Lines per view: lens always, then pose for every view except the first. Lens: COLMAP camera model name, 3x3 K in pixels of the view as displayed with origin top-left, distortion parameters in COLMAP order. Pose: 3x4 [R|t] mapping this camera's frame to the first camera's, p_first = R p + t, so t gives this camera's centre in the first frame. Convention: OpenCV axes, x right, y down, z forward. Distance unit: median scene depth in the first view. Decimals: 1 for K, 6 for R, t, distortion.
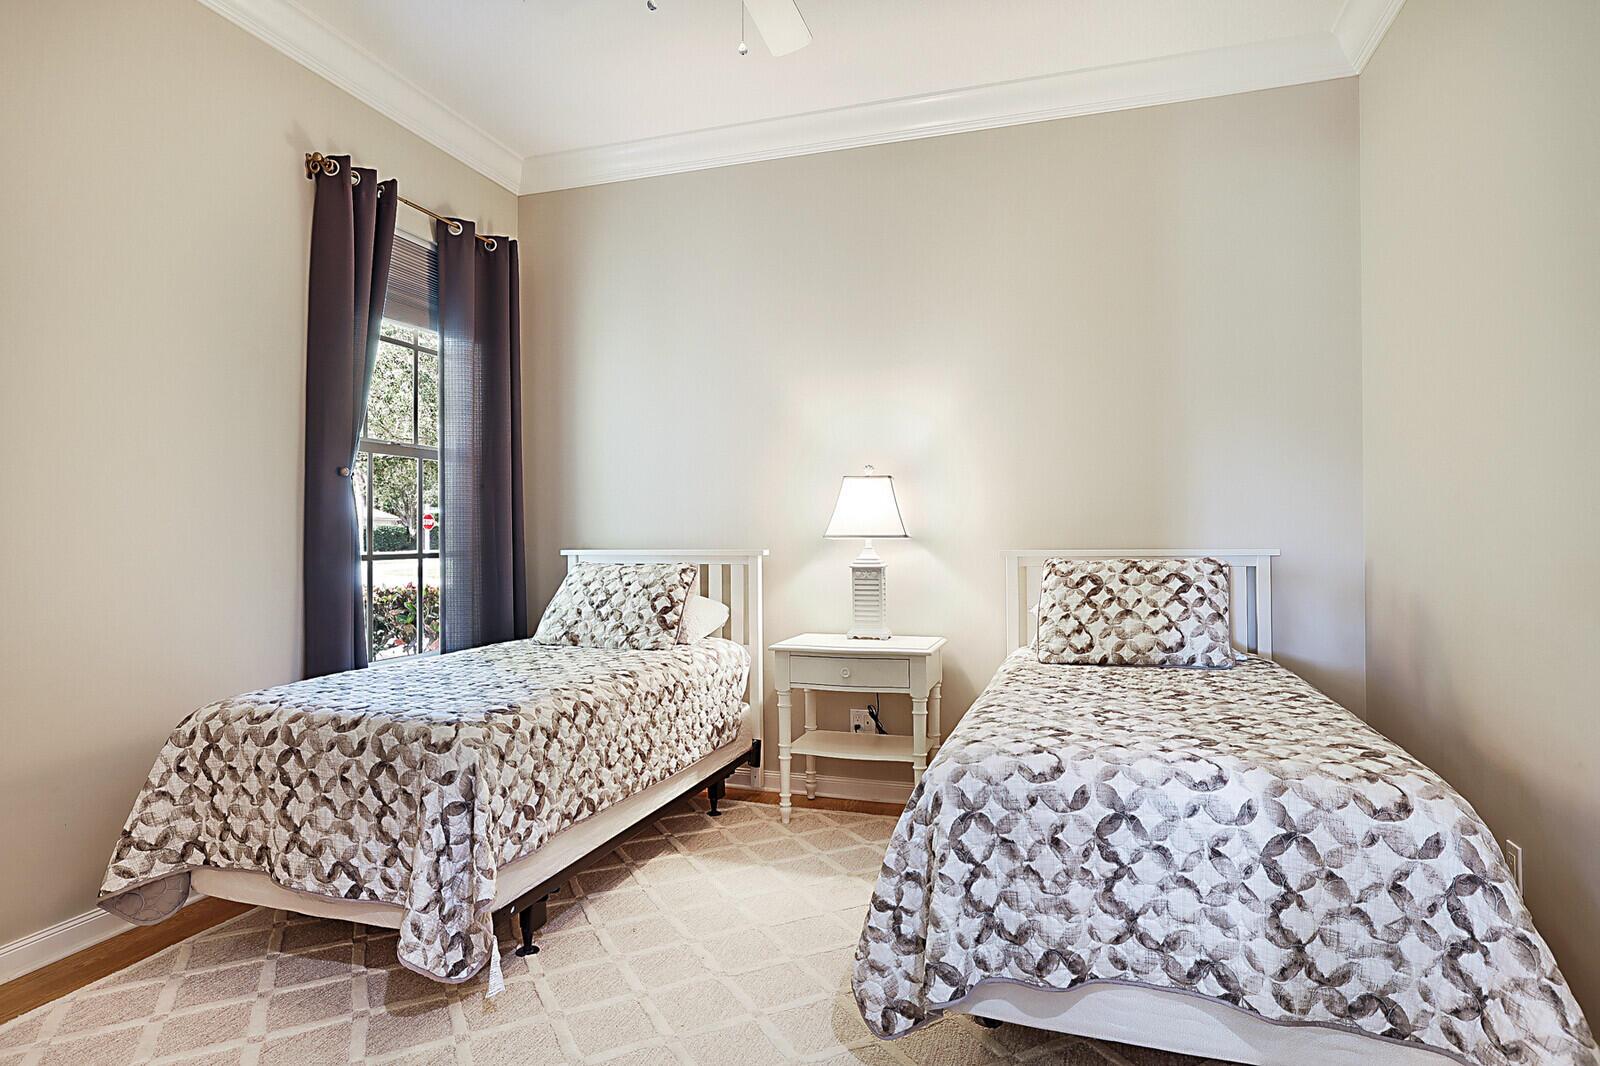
lens RADIAL K [[865.7, 0, 813.0], [0, 865.7, 528.6], [0, 0, 1]] dist [-0.013452, 0.018929]
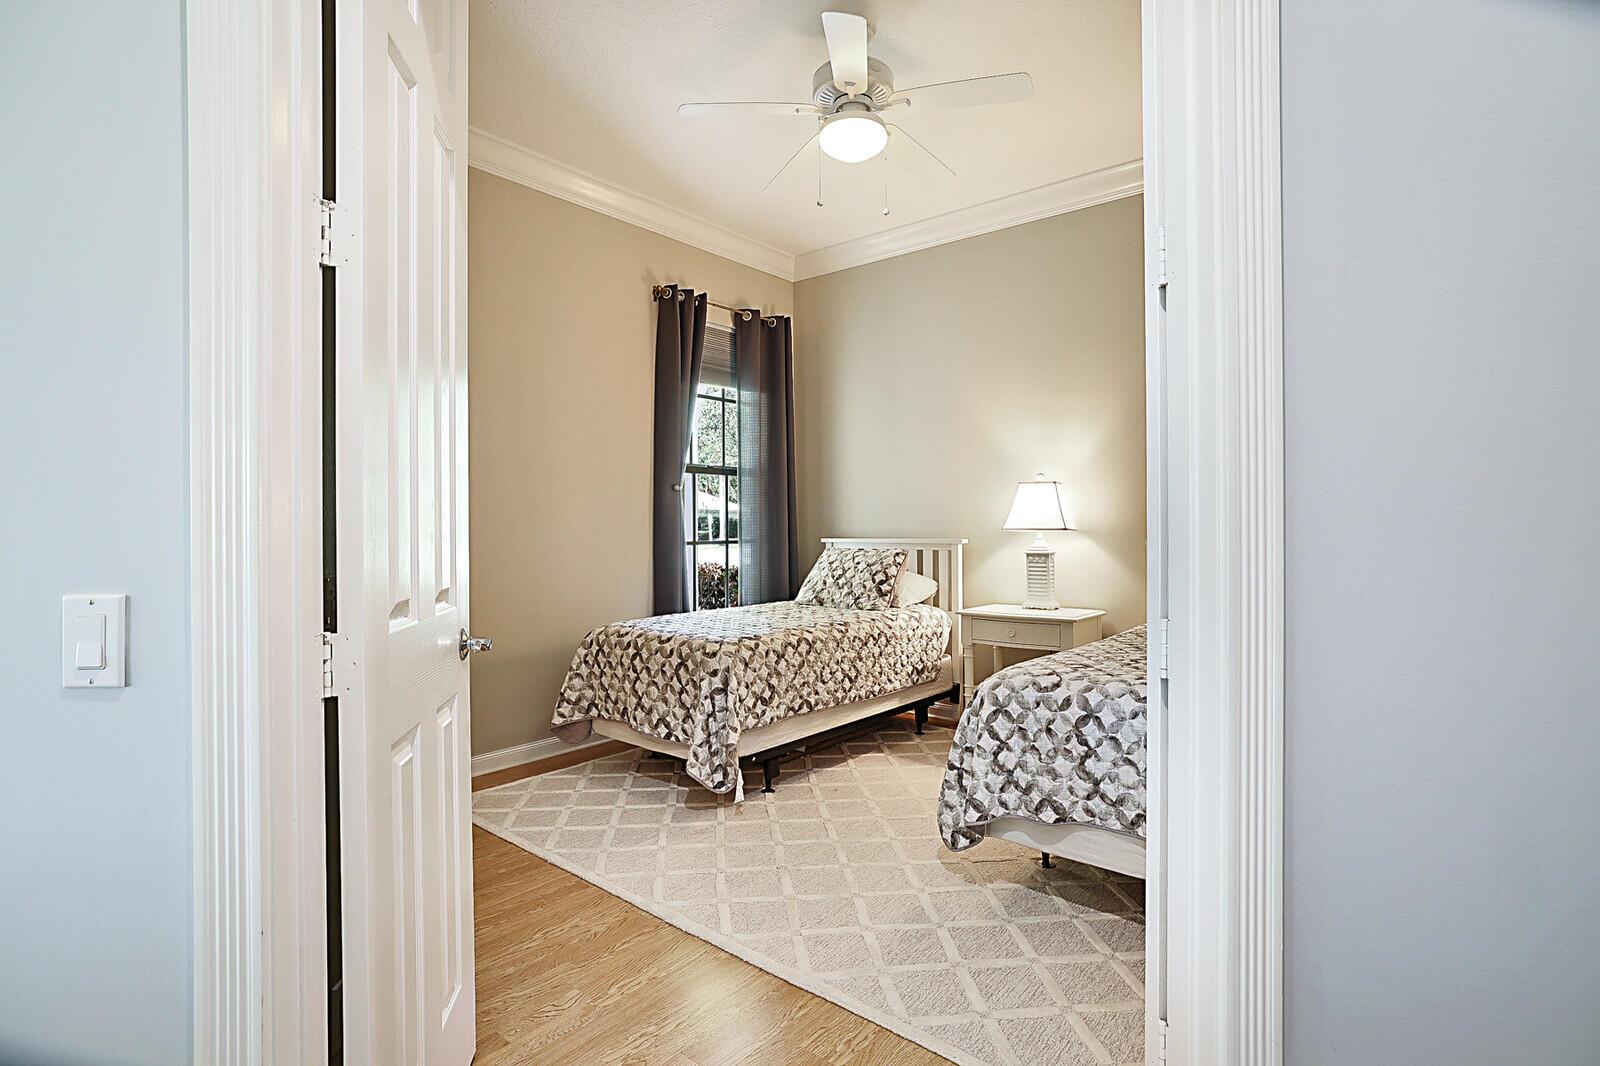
lens RADIAL K [[751.5, 0, 801.5], [0, 751.5, 532.8], [0, 0, 1]] dist [-0.016057, 0.010120]
pose [[0.932210, 0.002735, -0.361907, 0.237705], [0.003703, 0.999847, 0.017092, -0.009630], [0.361898, -0.017274, 0.932058, -0.270399]]
